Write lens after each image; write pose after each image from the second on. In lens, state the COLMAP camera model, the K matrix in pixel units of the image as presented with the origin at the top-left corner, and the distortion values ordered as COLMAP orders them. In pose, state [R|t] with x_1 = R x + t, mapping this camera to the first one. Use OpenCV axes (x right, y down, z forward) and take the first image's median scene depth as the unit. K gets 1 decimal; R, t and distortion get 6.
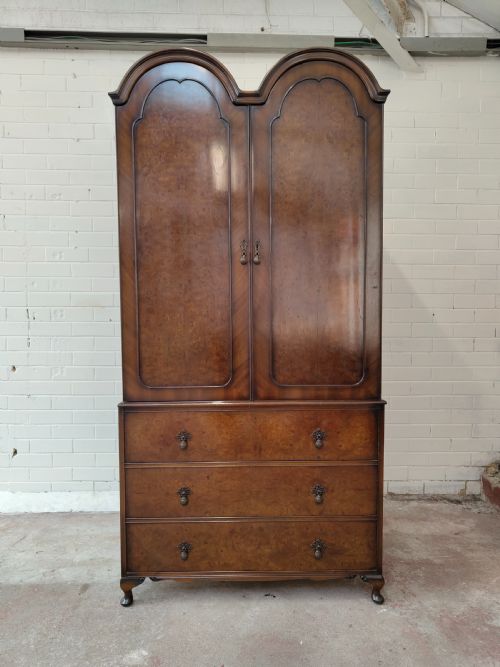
lens RADIAL K [[467.5, 0, 248.6], [0, 467.5, 340.8], [0, 0, 1]] dist [0.003524, 0.003549]
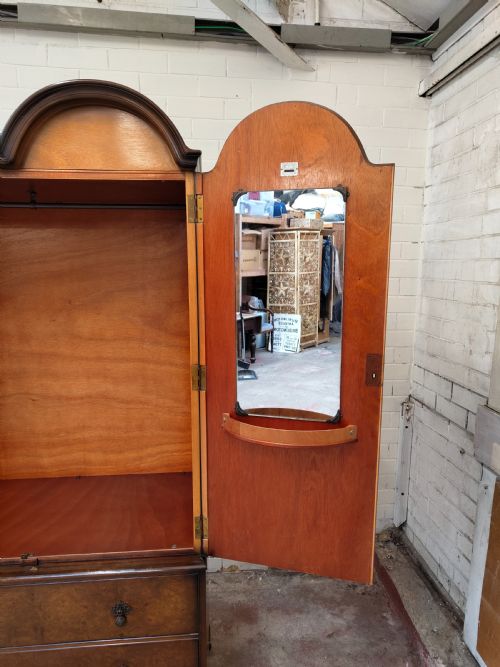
lens RADIAL K [[467.5, 0, 252.3], [0, 467.5, 343.2], [0, 0, 1]] dist [0.003524, 0.003549]
pose [[0.995995, -0.006467, 0.089180, 0.296181], [-0.004115, 0.993009, 0.117966, -0.317932], [-0.089319, -0.117861, 0.989005, 0.270411]]
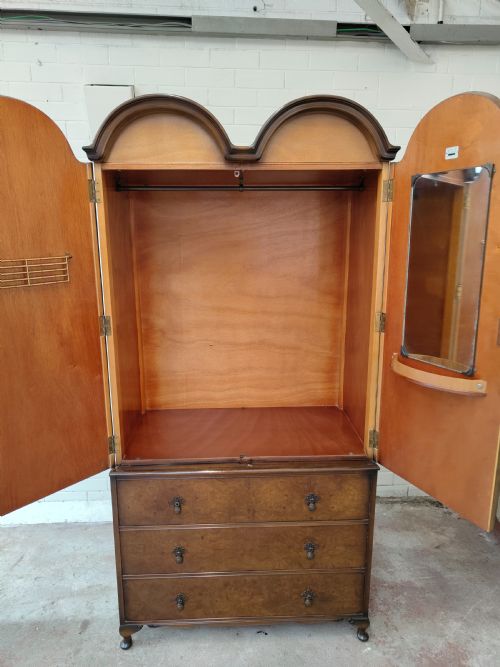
lens RADIAL K [[467.5, 0, 250.3], [0, 467.5, 335.5], [0, 0, 1]] dist [0.003524, 0.003549]
pose [[0.999418, -0.003072, 0.033964, -0.015537], [-0.002421, 0.987032, 0.160504, -0.302800], [-0.034016, -0.160493, 0.986451, 0.064381]]
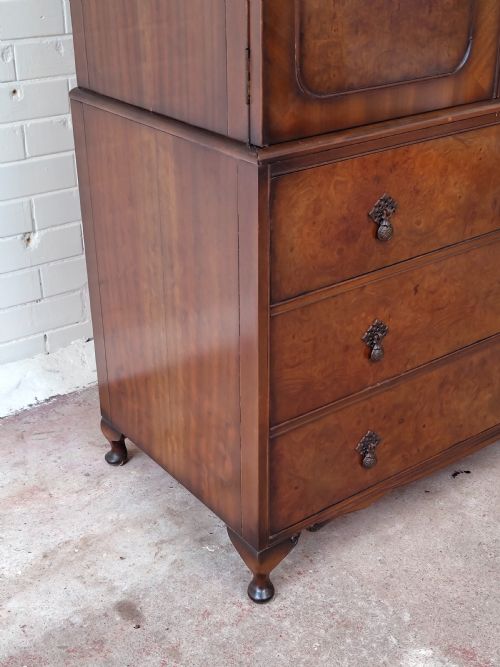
lens RADIAL K [[925.3, 0, 247.3], [0, 925.3, 349.4], [0, 0, 1]] dist [0.058696, 0.000000]
pose [[0.800840, -0.271737, 0.533680, -0.696909], [0.043415, 0.915131, 0.400813, -0.015920], [-0.597303, -0.297817, 0.744670, 0.420032]]
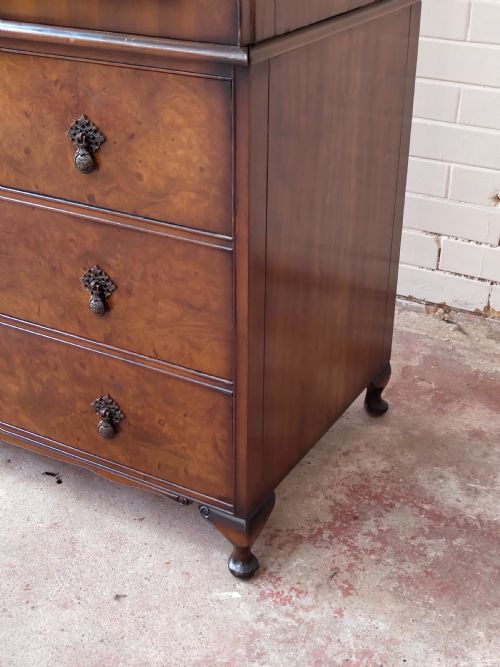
lens RADIAL K [[925.3, 0, 244.3], [0, 925.3, 339.3], [0, 0, 1]] dist [0.058696, 0.000000]
pose [[0.868659, 0.242311, -0.432106, 0.580993], [-0.035250, 0.900241, 0.433963, 0.033711], [0.494154, -0.361735, 0.790544, 0.451766]]
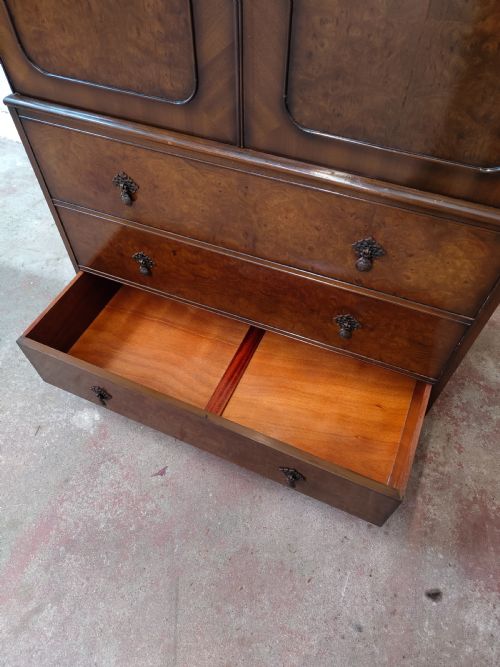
lens RADIAL K [[467.5, 0, 252.0], [0, 467.5, 339.2], [0, 0, 1]] dist [0.003524, 0.003549]
pose [[0.923669, 0.312865, -0.221250, 0.173591], [-0.034202, 0.642396, 0.765609, -0.100556], [0.381663, -0.699602, 0.604062, 0.592440]]
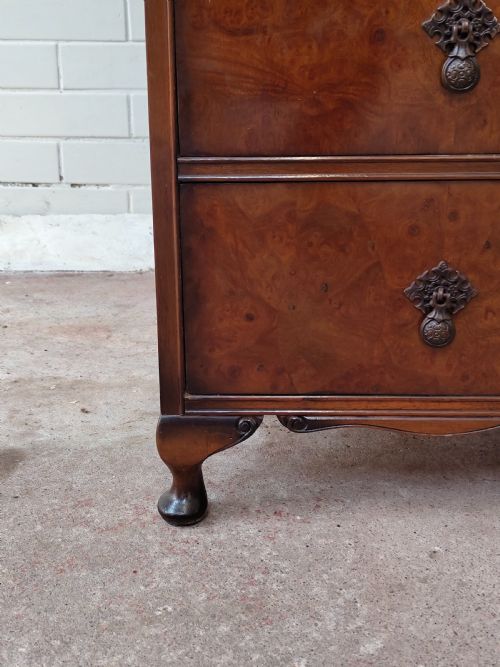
lens RADIAL K [[925.3, 0, 245.3], [0, 925.3, 349.1], [0, 0, 1]] dist [0.058696, 0.000000]
pose [[0.999526, 0.010477, -0.028957, -0.217232], [-0.001299, 0.953855, 0.300264, 0.334589], [0.030767, -0.300084, 0.953417, 0.566448]]
